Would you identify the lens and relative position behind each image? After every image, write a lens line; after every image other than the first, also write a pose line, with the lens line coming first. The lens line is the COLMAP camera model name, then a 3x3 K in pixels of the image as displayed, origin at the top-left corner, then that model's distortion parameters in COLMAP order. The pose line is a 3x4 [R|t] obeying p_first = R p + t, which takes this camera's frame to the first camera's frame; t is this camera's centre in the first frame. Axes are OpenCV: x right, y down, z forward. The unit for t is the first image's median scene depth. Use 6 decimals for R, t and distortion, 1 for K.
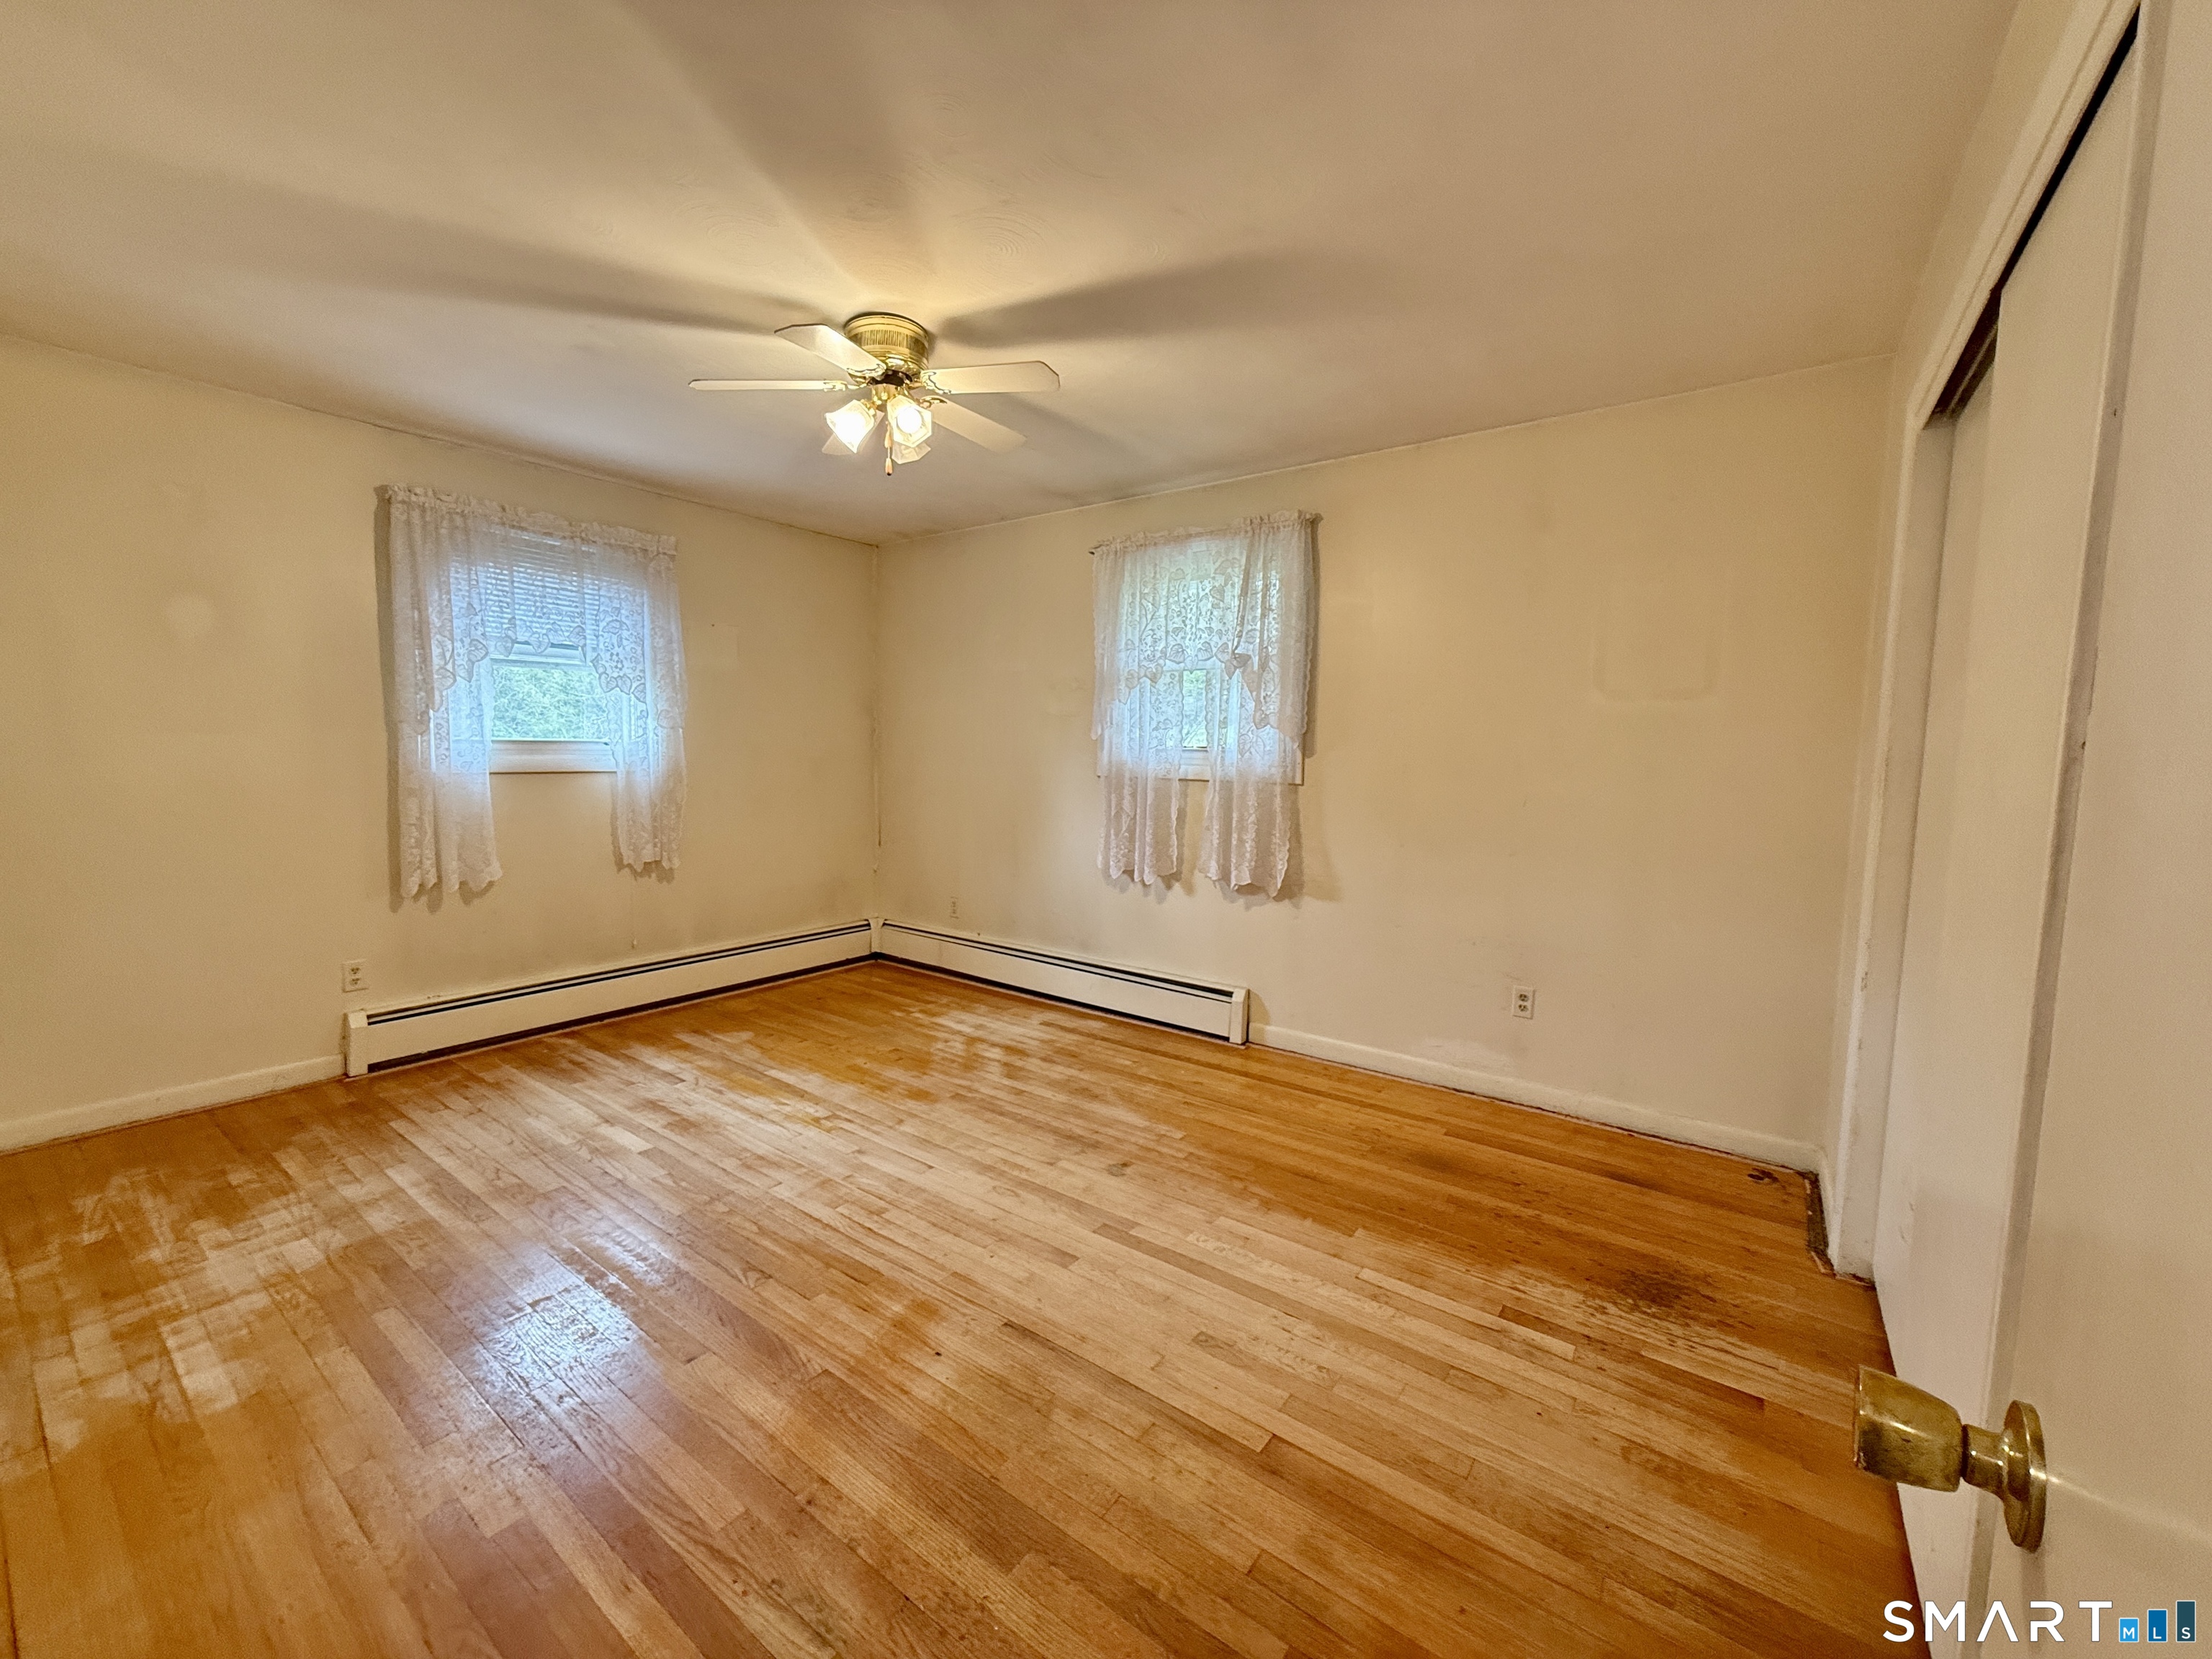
lens RADIAL K [[878.2, 0, 1105.7], [0, 878.2, 829.5], [0, 0, 1]] dist [-0.000304, -0.000684]
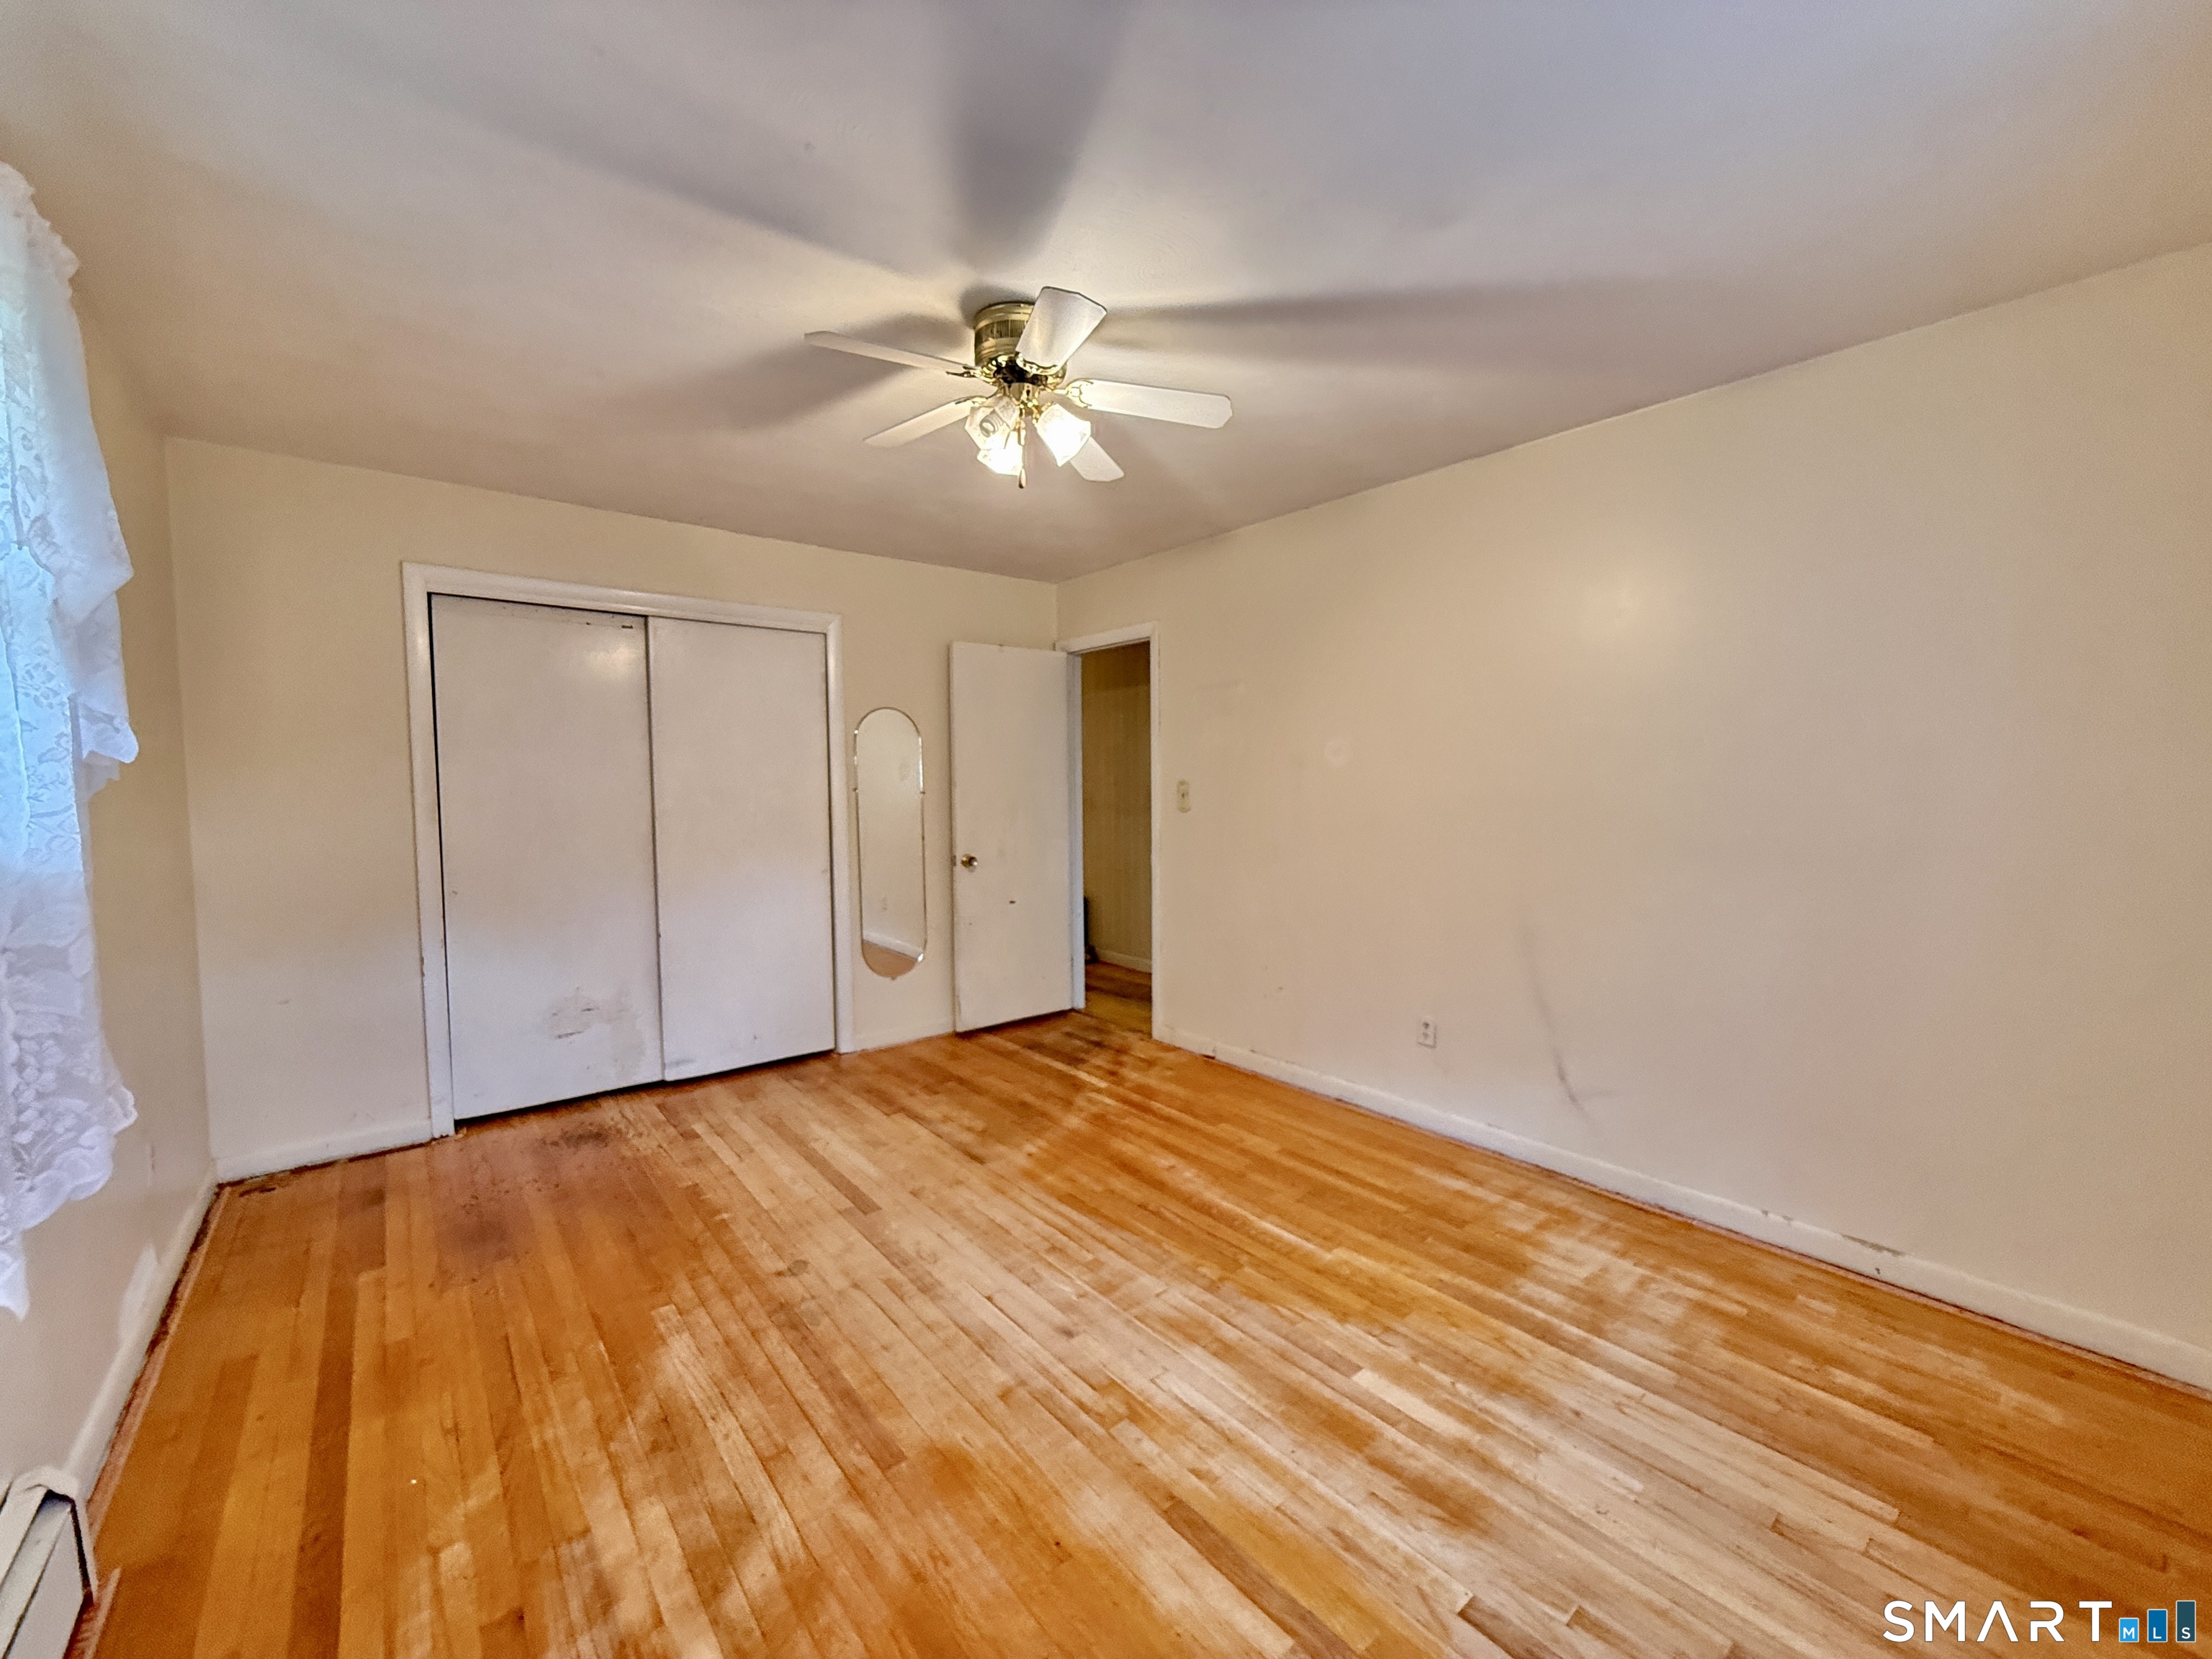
lens RADIAL K [[878.2, 0, 1106.6], [0, 878.2, 831.3], [0, 0, 1]] dist [-0.000304, -0.000684]
pose [[-0.968919, -0.024096, 0.246204, -0.511448], [0.013126, 0.988836, 0.148432, -0.185503], [-0.247031, 0.147050, -0.957785, 1.732721]]
